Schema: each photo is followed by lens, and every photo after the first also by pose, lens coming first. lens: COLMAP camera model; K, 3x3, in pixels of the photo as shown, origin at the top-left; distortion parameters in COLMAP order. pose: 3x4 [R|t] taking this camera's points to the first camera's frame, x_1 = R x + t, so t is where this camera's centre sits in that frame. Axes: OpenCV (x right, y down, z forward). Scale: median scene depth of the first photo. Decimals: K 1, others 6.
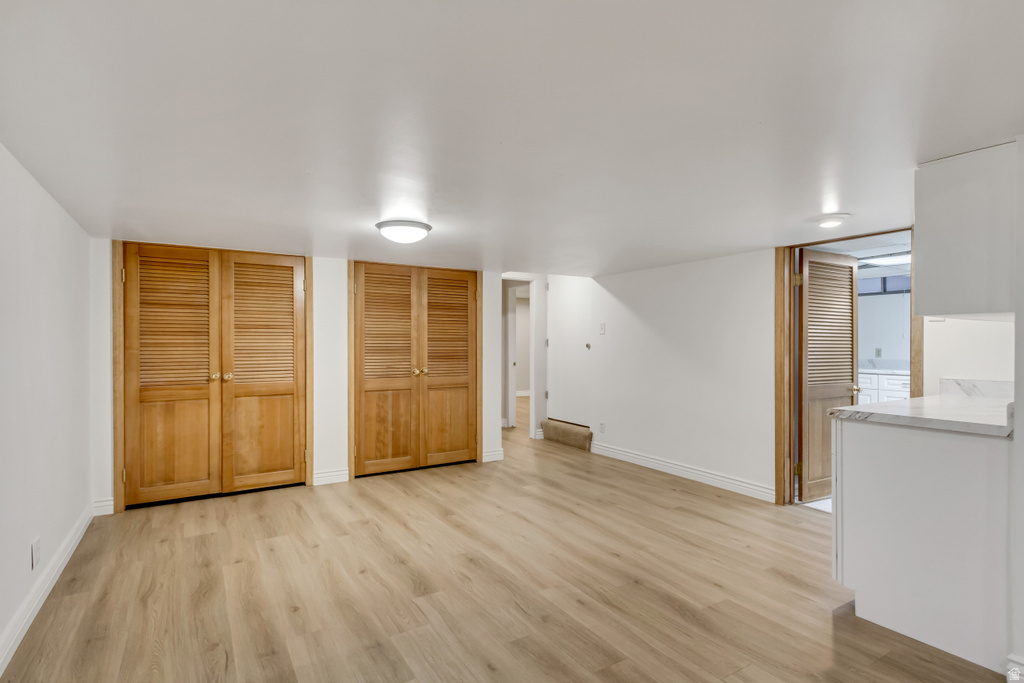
lens RADIAL K [[515.2, 0, 512.9], [0, 515.2, 338.3], [0, 0, 1]] dist [0.010525, -0.001090]
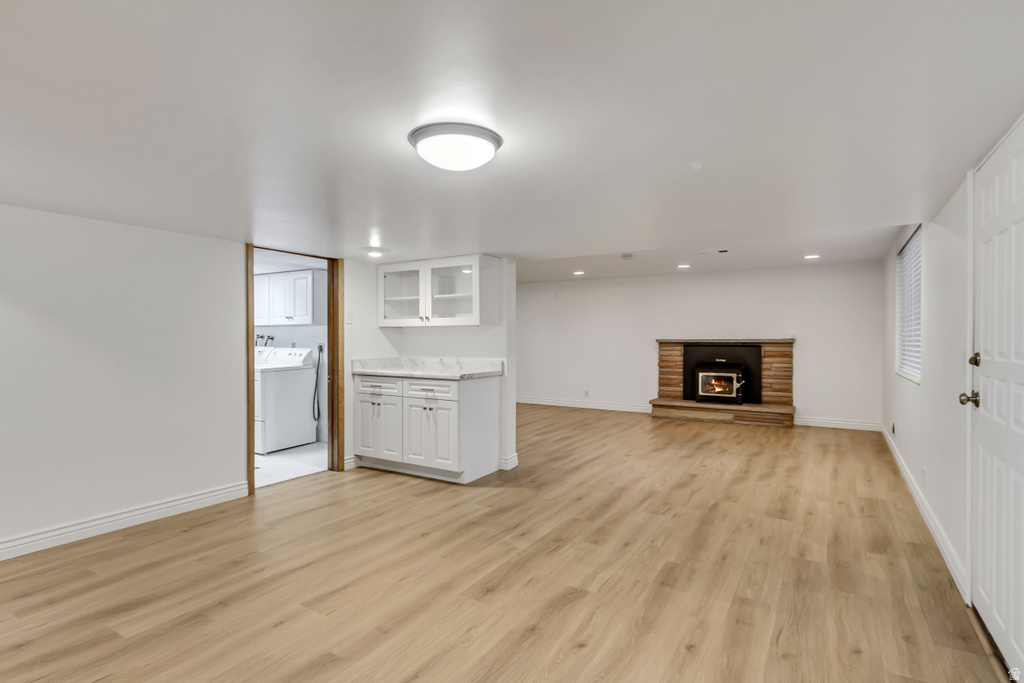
lens RADIAL K [[515.2, 0, 514.0], [0, 515.2, 344.3], [0, 0, 1]] dist [0.010525, -0.001090]
pose [[-0.446297, -0.010781, 0.894820, -0.957448], [-0.008202, 0.999935, 0.007957, 0.016025], [-0.894847, -0.003788, -0.446356, 1.498864]]
